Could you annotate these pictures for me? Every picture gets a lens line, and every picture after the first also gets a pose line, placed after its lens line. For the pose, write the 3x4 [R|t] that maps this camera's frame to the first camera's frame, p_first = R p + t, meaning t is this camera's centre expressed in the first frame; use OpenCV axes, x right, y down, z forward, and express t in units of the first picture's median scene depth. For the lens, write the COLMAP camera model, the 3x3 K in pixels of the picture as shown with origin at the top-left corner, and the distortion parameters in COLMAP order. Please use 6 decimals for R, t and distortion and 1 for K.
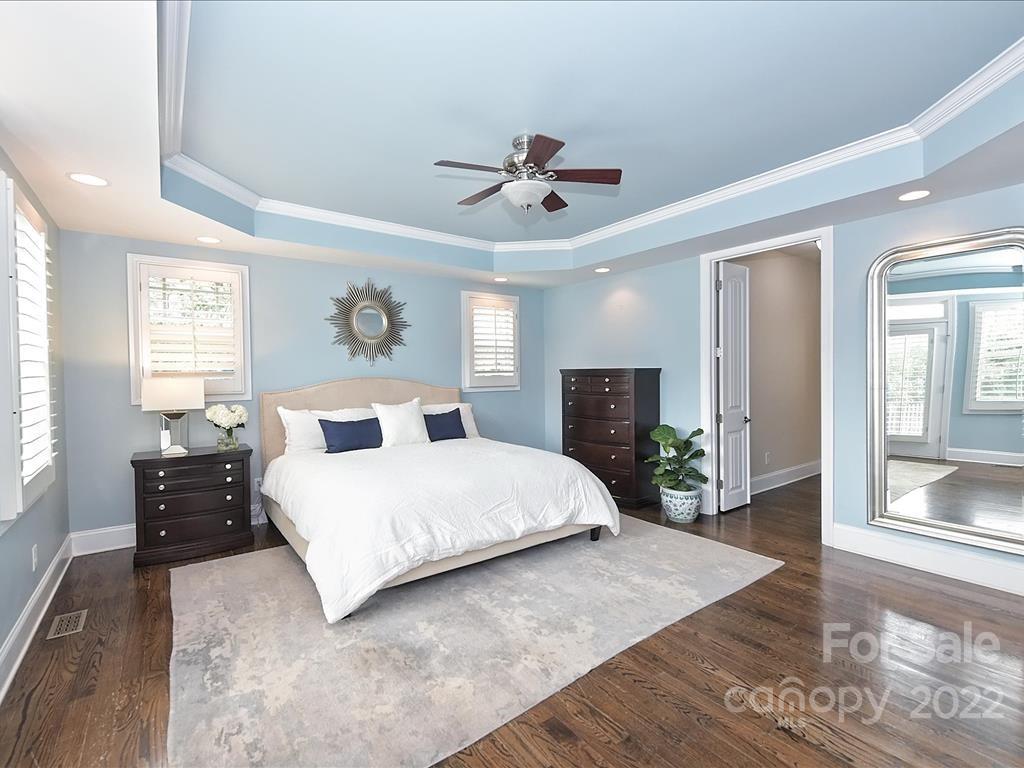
lens RADIAL K [[462.4, 0, 508.6], [0, 462.4, 380.7], [0, 0, 1]] dist [0.000431, -0.000051]
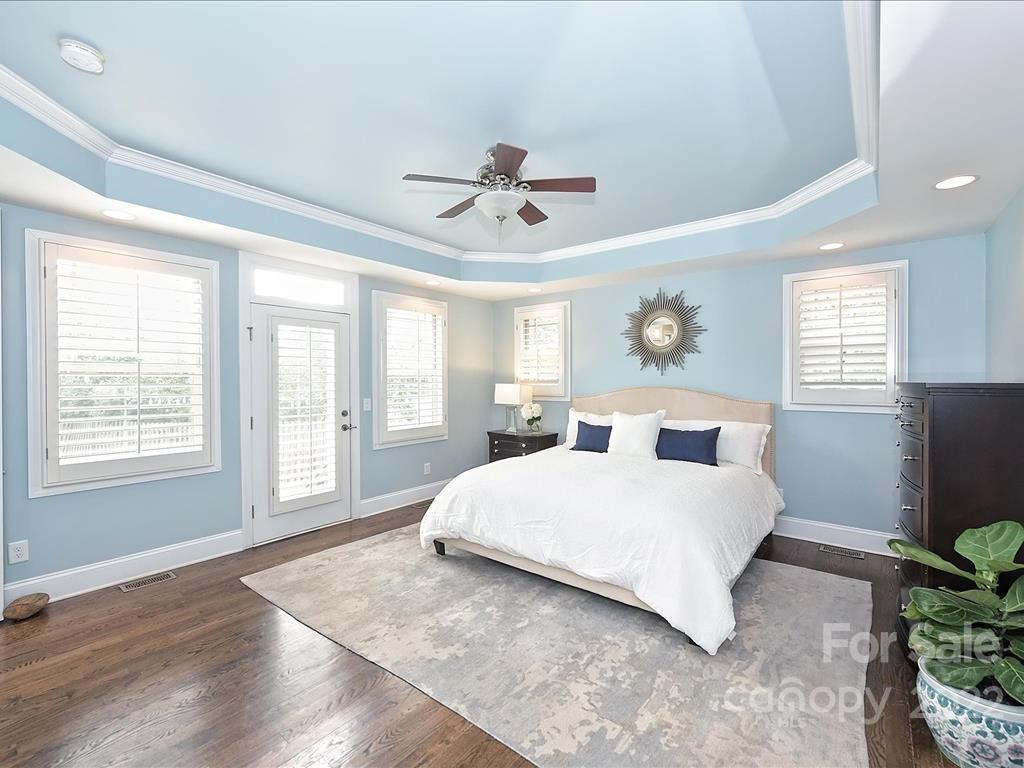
lens RADIAL K [[457.3, 0, 535.8], [0, 457.3, 386.3], [0, 0, 1]] dist [-0.000849, -0.000145]
pose [[0.285630, 0.024190, -0.958035, 0.676932], [-0.020152, 0.999612, 0.019232, -0.026353], [0.958128, 0.013813, 0.286006, 0.546162]]
